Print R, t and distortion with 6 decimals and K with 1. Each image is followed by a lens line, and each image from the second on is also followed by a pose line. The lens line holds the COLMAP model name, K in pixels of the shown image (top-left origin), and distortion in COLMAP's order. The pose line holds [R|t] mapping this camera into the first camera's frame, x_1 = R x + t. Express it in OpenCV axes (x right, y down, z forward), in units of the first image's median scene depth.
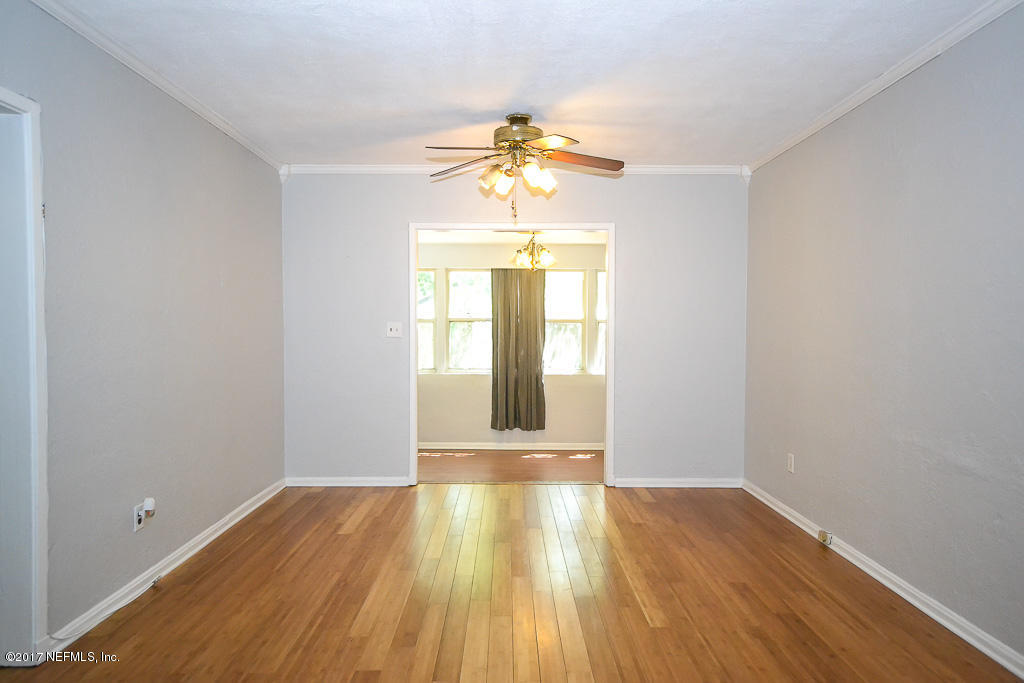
lens RADIAL K [[643.7, 0, 512.0], [0, 643.7, 341.5], [0, 0, 1]] dist [-0.002666, 0.031037]
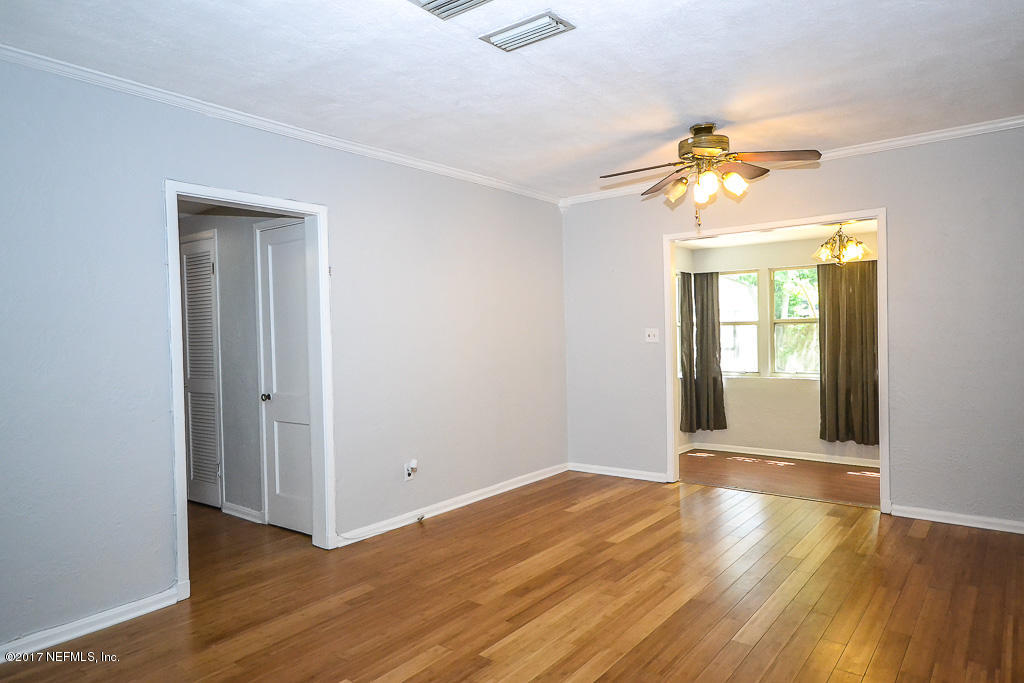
lens RADIAL K [[643.7, 0, 512.0], [0, 643.7, 341.5], [0, 0, 1]] dist [-0.002666, 0.031037]
pose [[0.782050, -0.010124, -0.623133, 0.360654], [0.010208, 0.999942, -0.003435, -0.008432], [0.623132, -0.003674, 0.782108, 0.013481]]
